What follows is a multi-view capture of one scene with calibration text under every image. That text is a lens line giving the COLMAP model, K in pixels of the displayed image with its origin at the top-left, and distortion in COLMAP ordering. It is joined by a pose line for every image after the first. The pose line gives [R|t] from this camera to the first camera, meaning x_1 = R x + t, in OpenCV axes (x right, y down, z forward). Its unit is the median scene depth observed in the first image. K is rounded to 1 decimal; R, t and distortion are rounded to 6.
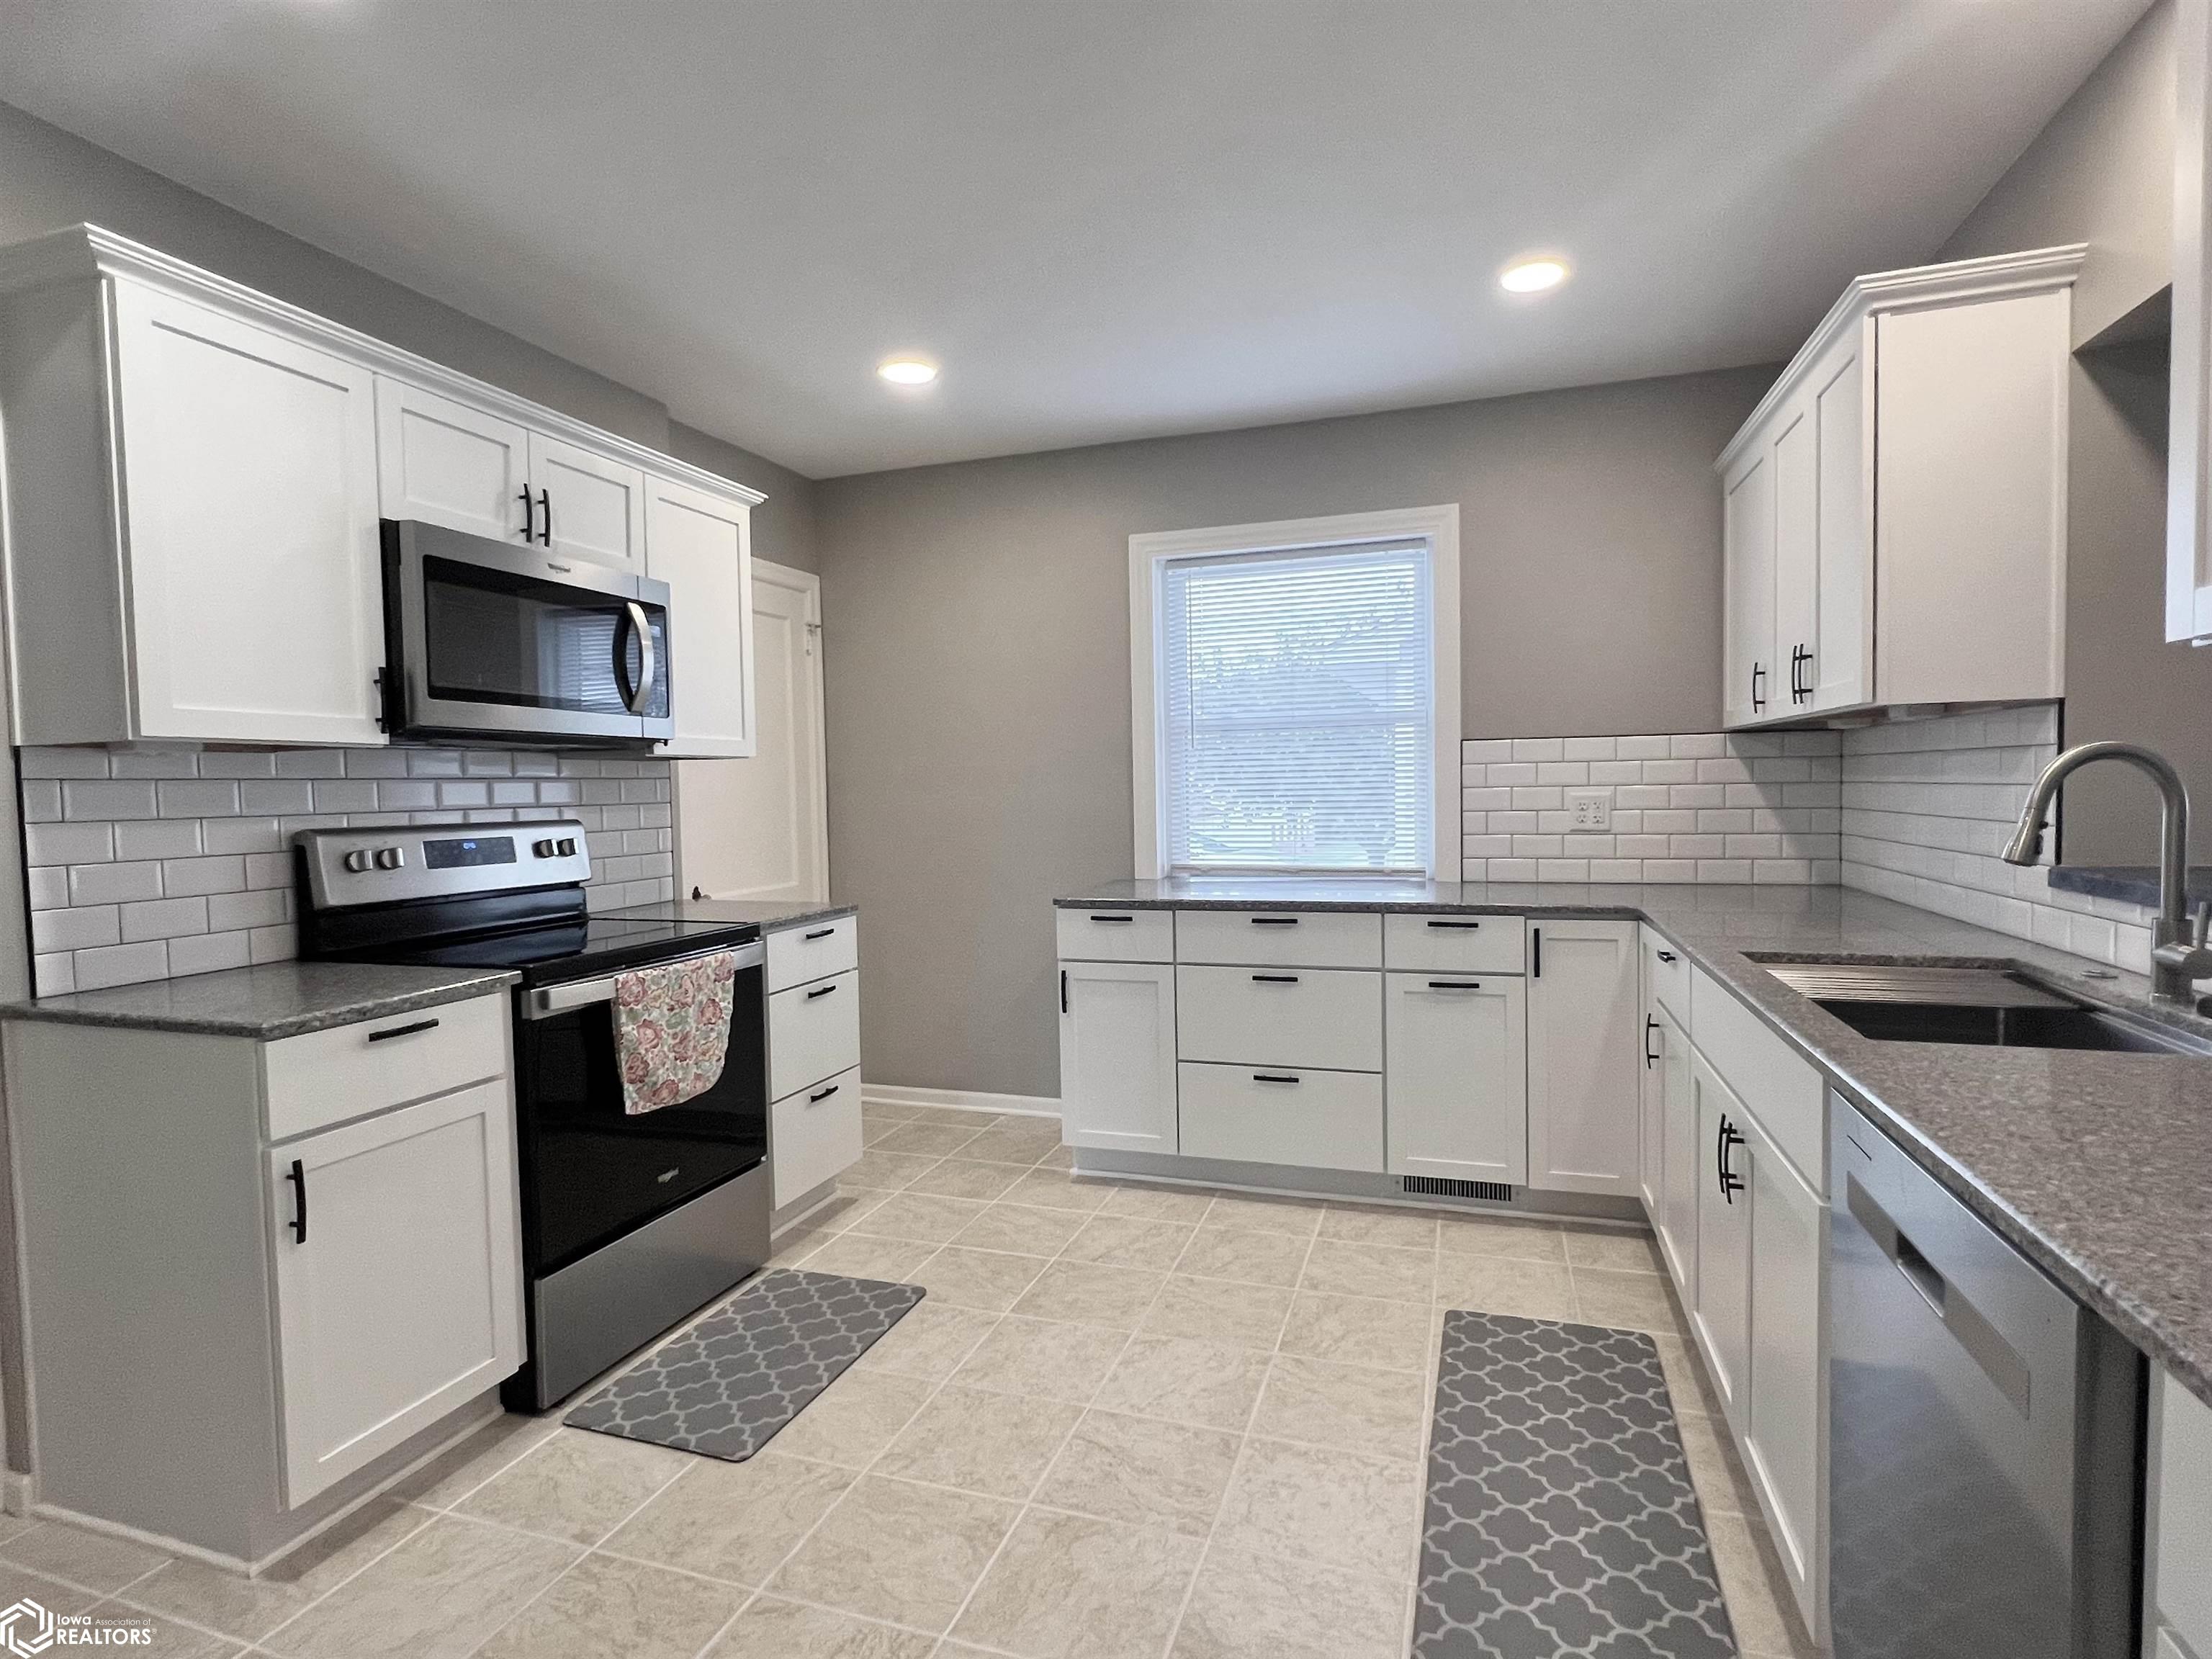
lens RADIAL K [[1101.0, 0, 1106.5], [0, 1101.0, 830.2], [0, 0, 1]] dist [-0.000708, 0.000595]
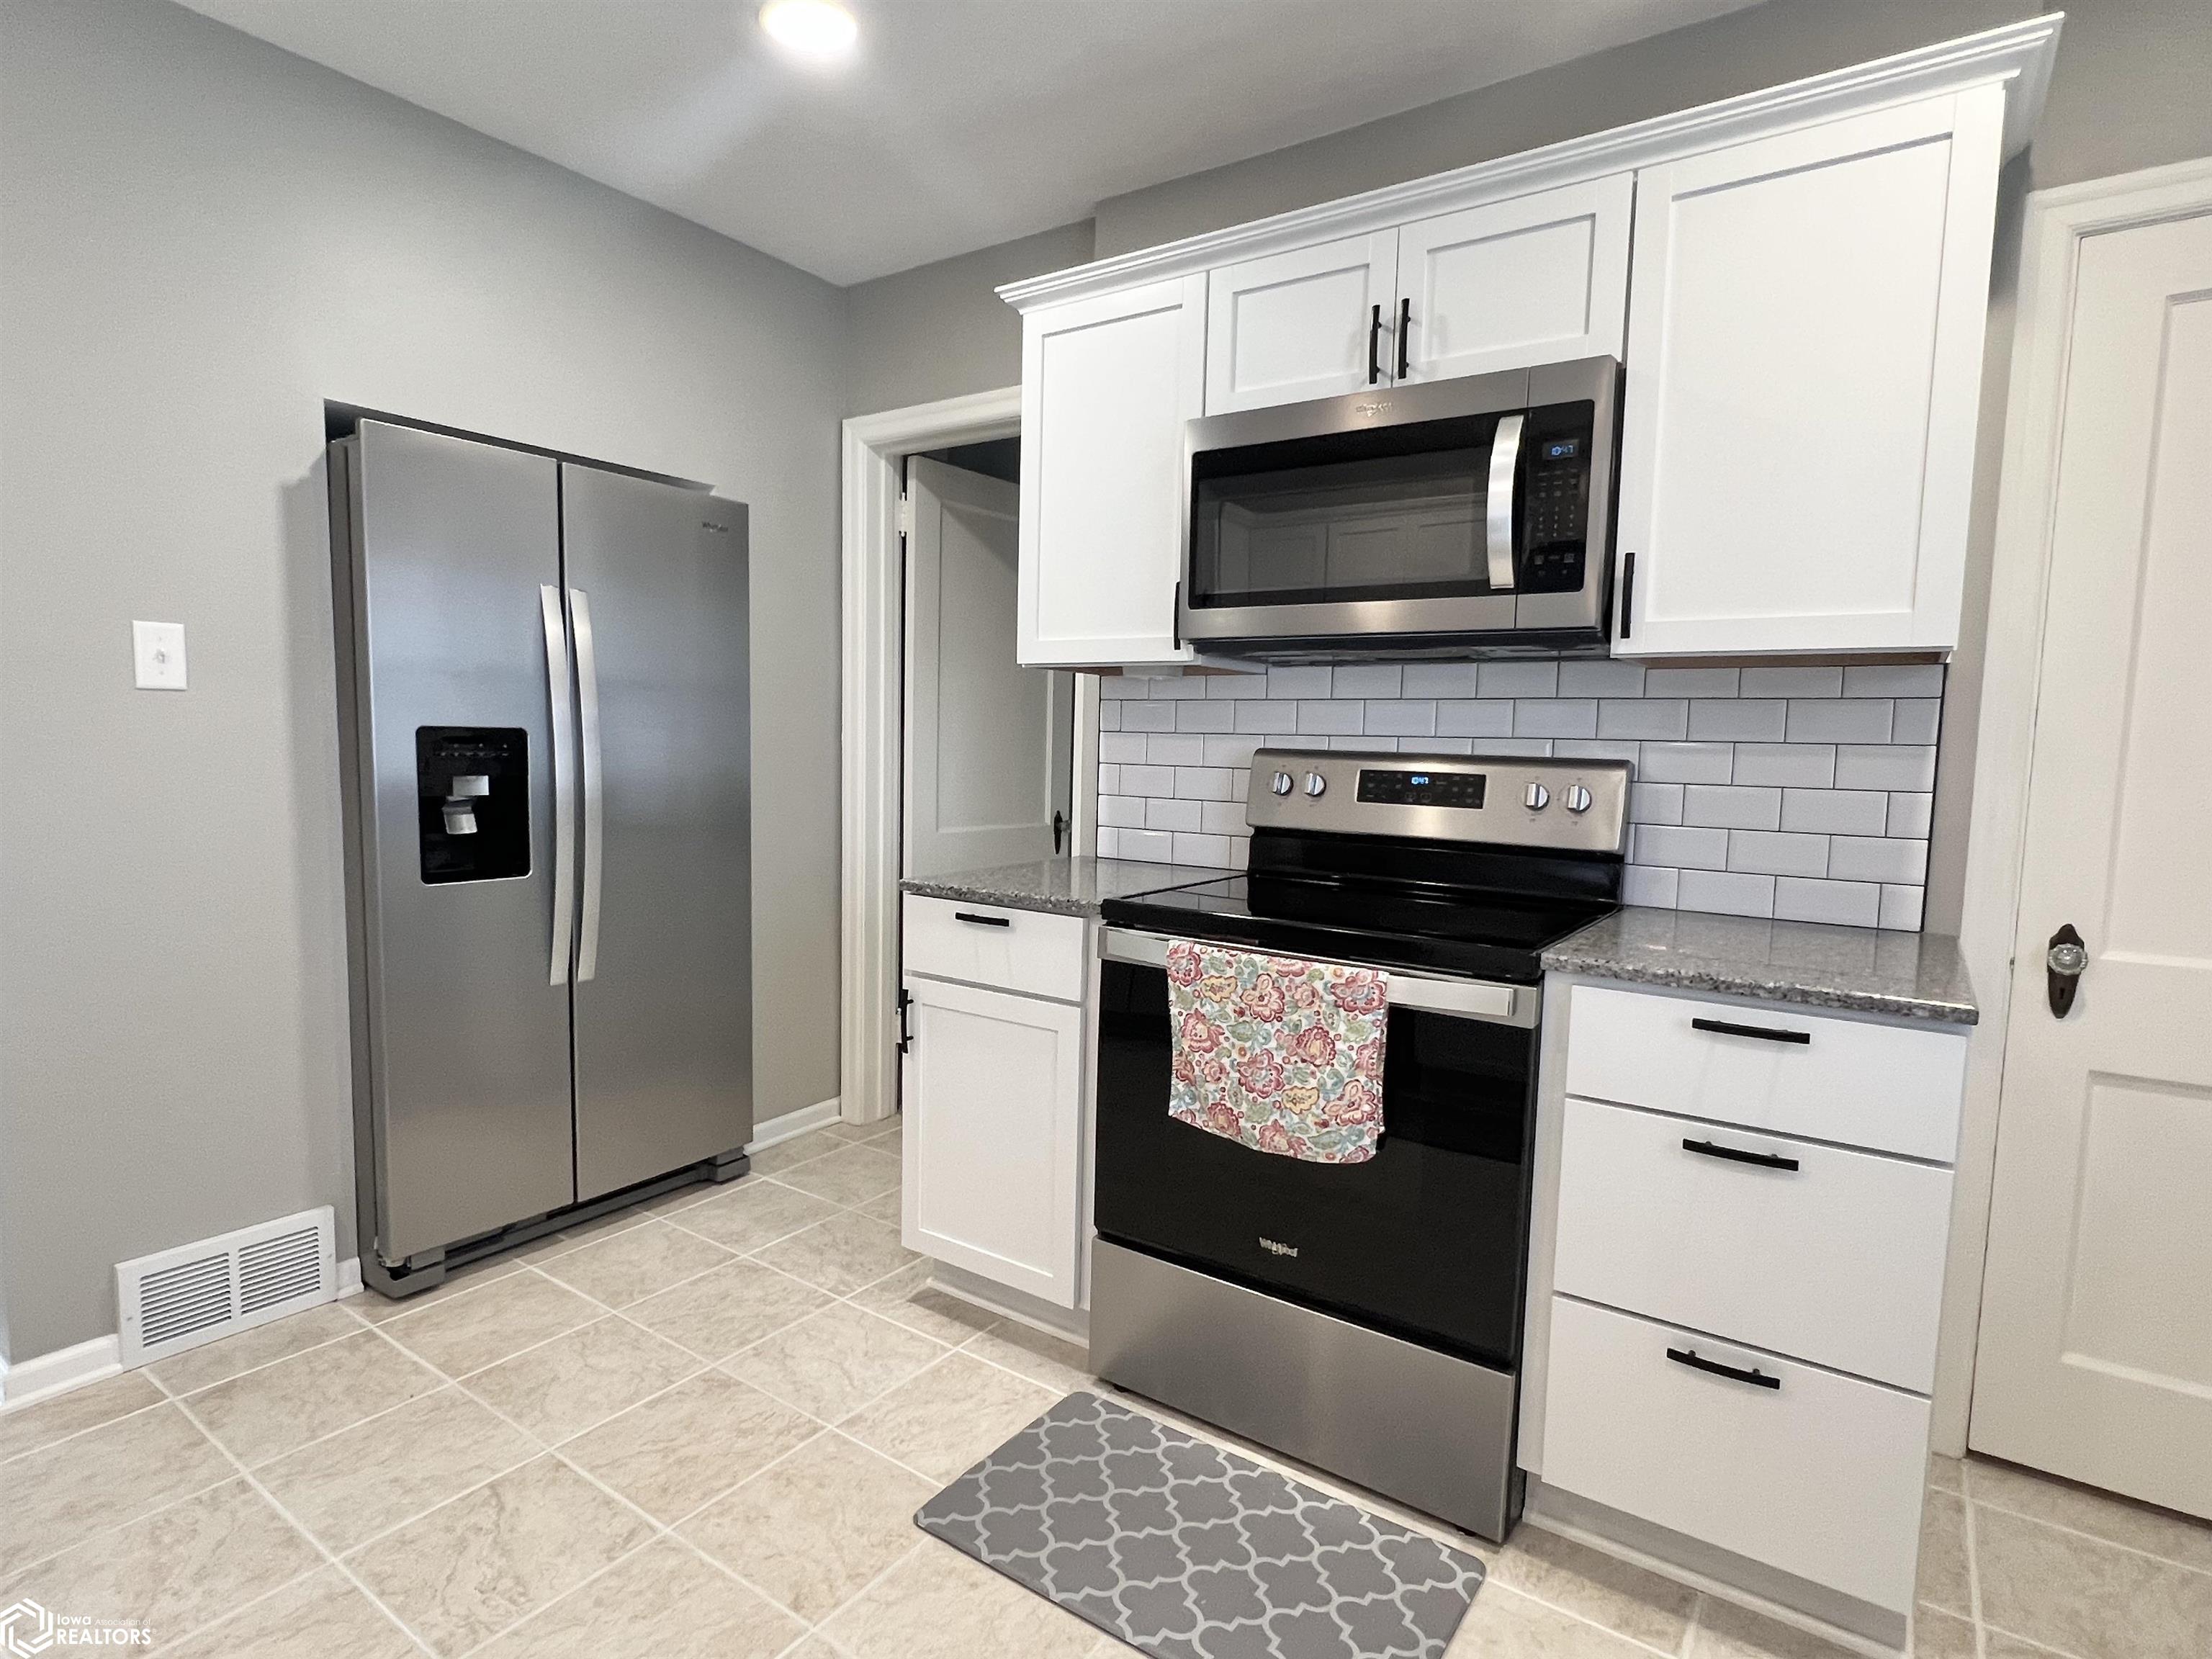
lens RADIAL K [[1162.4, 0, 1101.1], [0, 1162.4, 838.3], [0, 0, 1]] dist [0.006954, -0.000122]
pose [[-0.279980, 0.098263, -0.954964, 0.342944], [-0.054099, 0.991552, 0.117889, -0.034885], [0.958480, 0.084669, -0.272299, 1.107595]]
